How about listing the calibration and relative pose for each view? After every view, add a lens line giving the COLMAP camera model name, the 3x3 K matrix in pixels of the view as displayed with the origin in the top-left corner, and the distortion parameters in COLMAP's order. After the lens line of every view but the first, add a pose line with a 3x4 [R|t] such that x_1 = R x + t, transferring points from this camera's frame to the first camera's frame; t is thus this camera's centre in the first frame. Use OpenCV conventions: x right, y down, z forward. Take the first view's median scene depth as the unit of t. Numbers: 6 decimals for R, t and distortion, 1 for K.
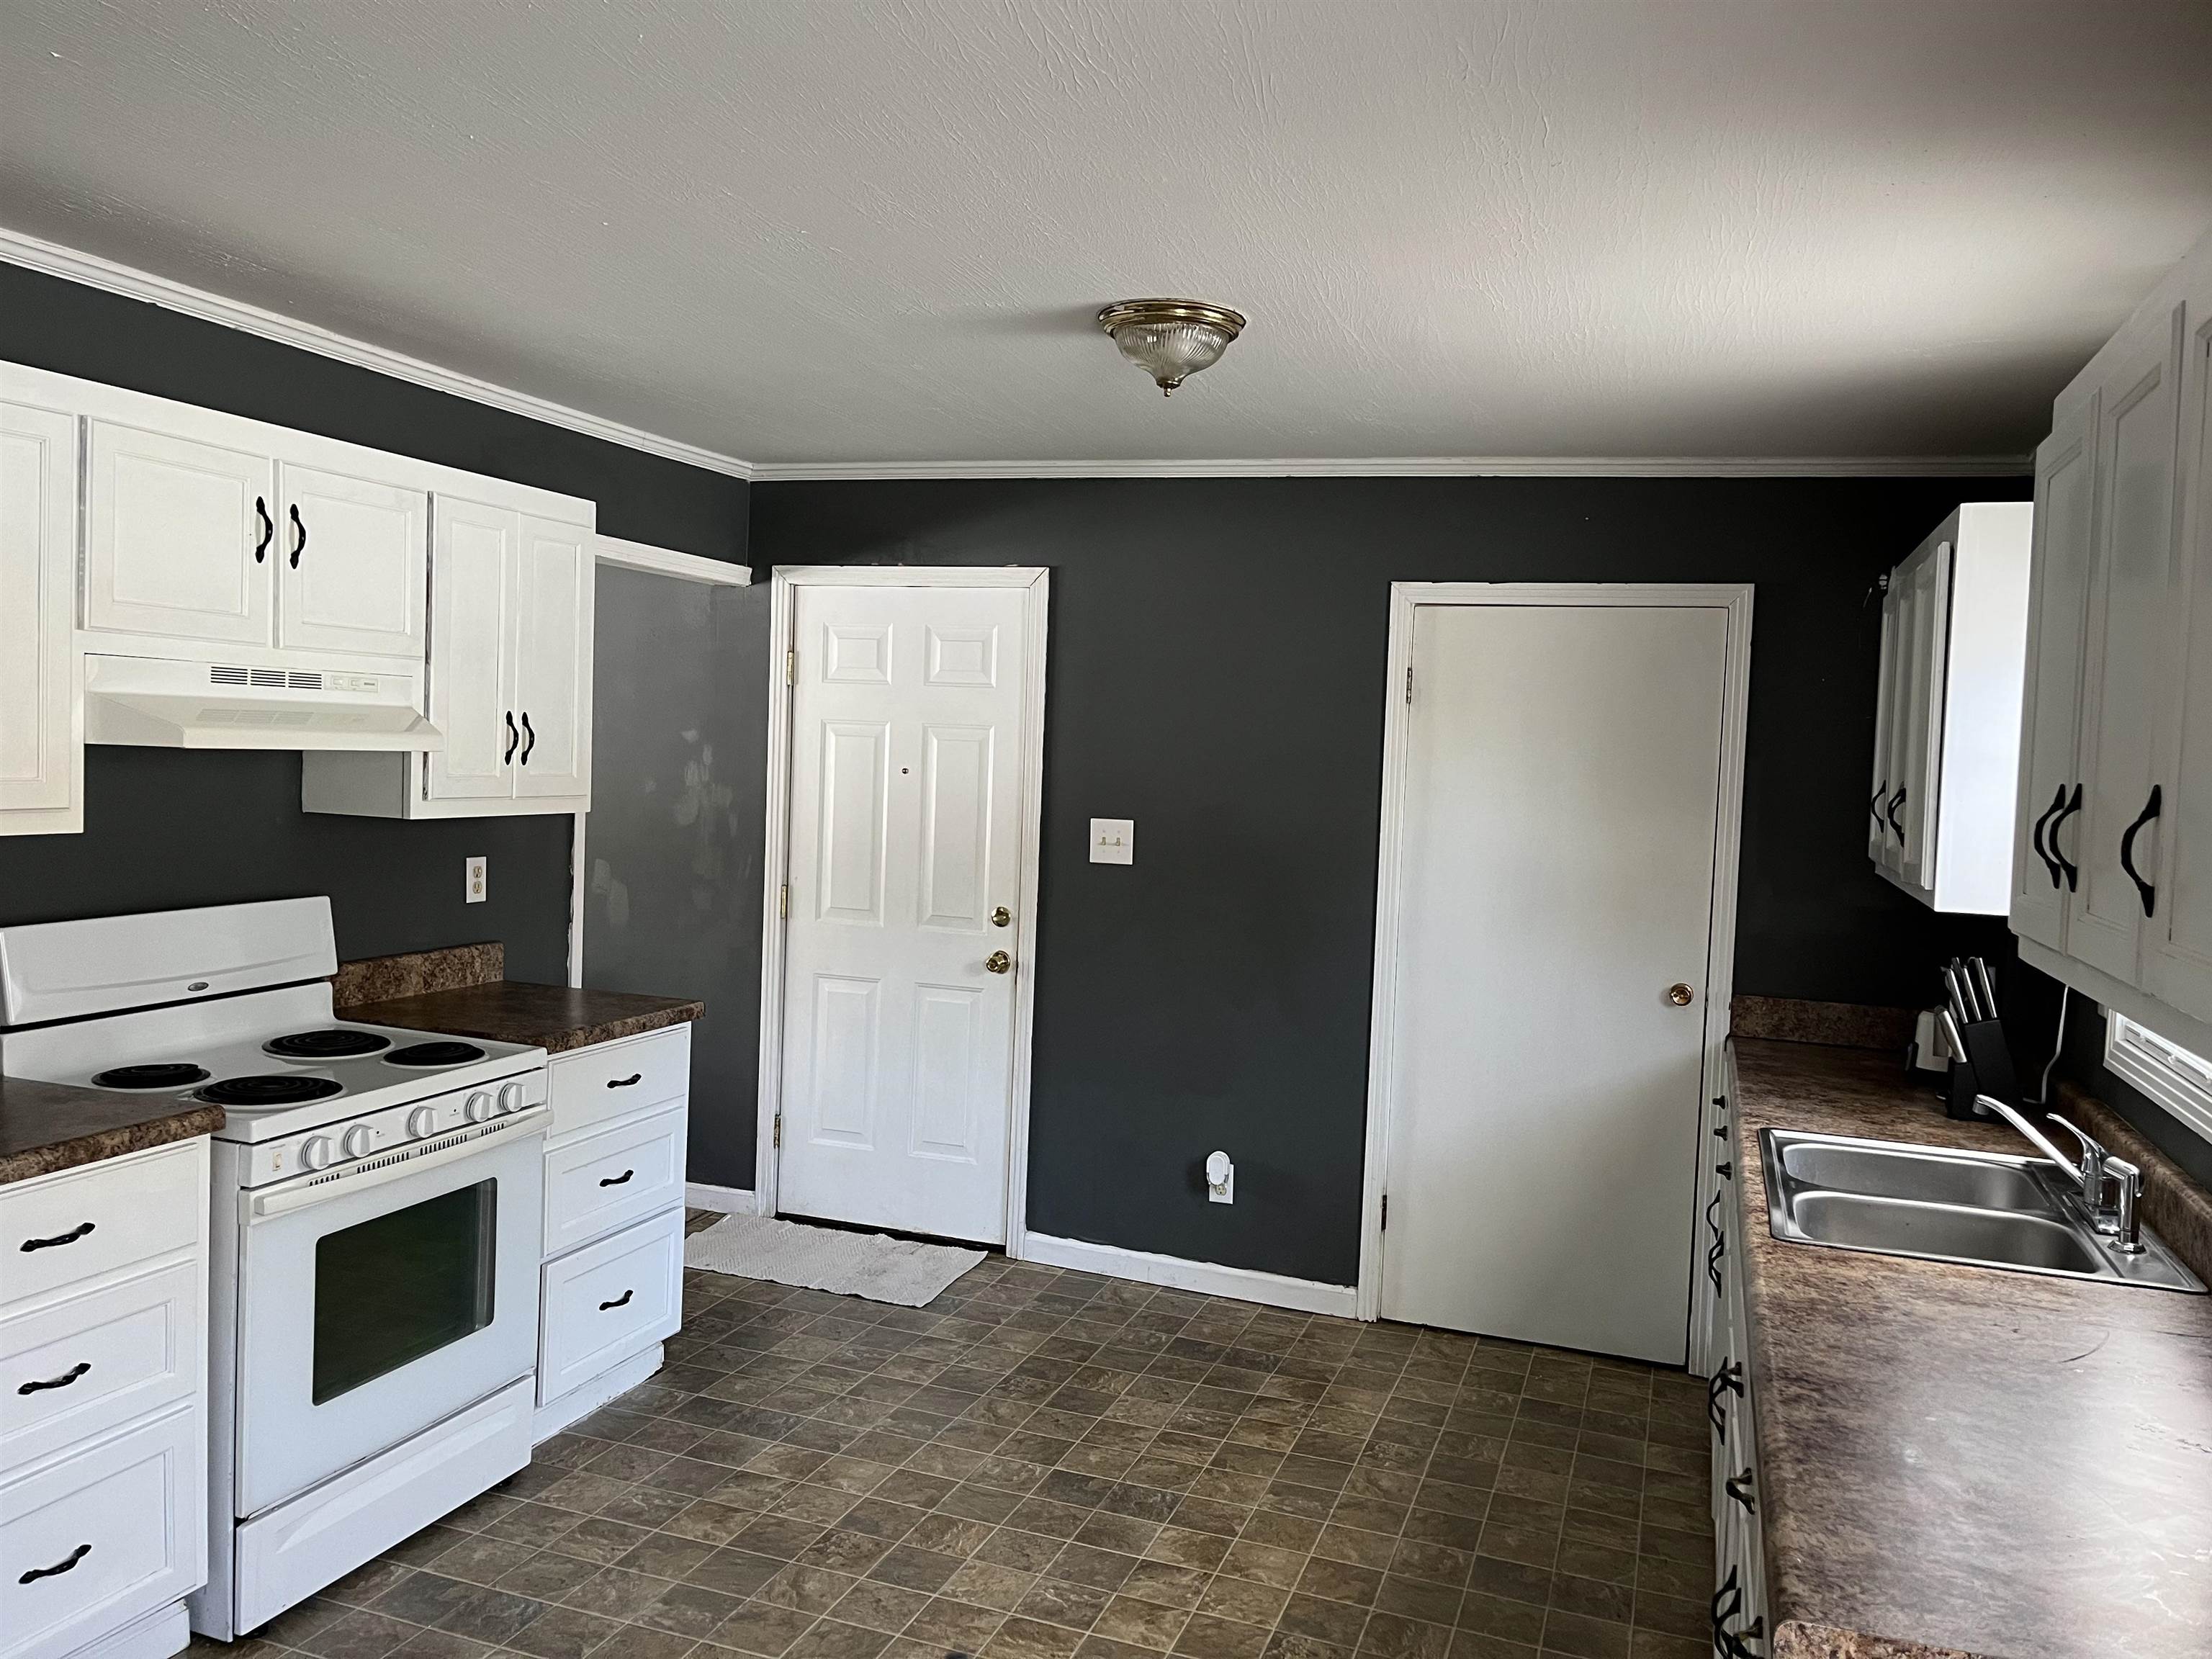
lens RADIAL K [[1658.2, 0, 1099.4], [0, 1658.2, 815.5], [0, 0, 1]] dist [0.059238, -0.072560]
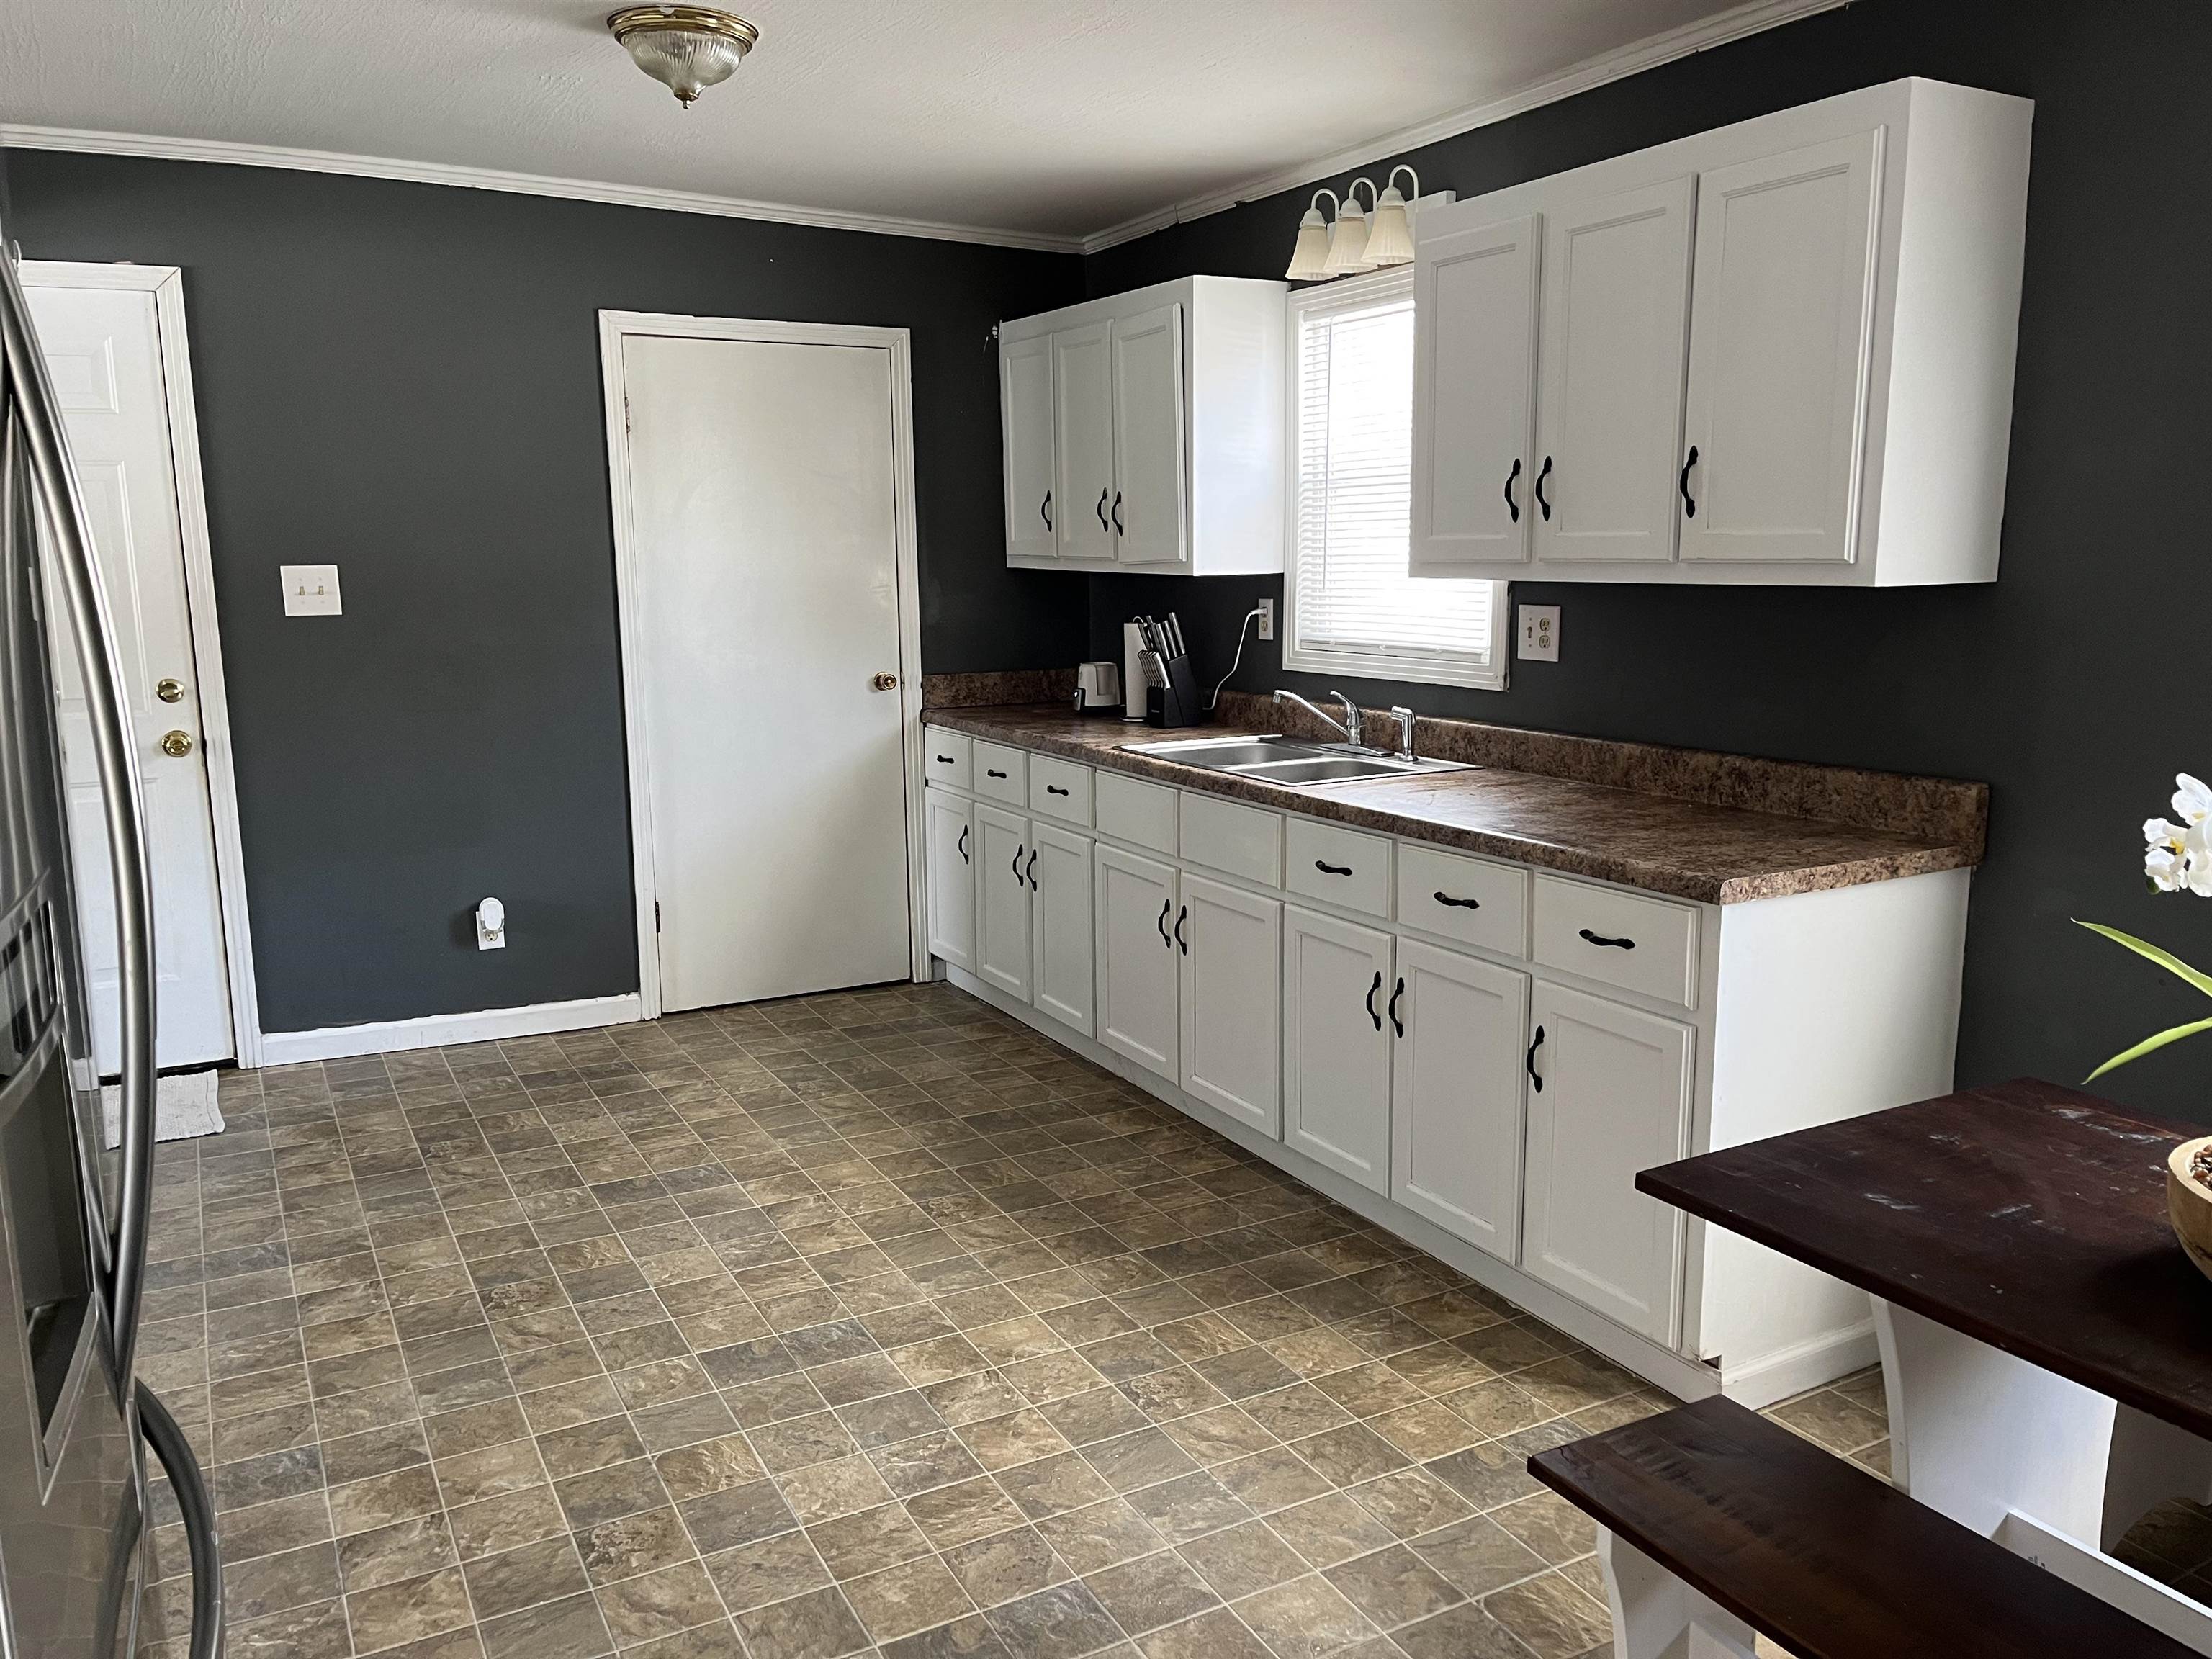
lens RADIAL K [[1658.2, 0, 1099.4], [0, 1658.2, 815.5], [0, 0, 1]] dist [0.059238, -0.072560]
pose [[0.671040, -0.166979, 0.722373, -0.486622], [0.063718, 0.983692, 0.168194, 0.012876], [-0.738678, -0.066837, 0.670737, 0.087392]]
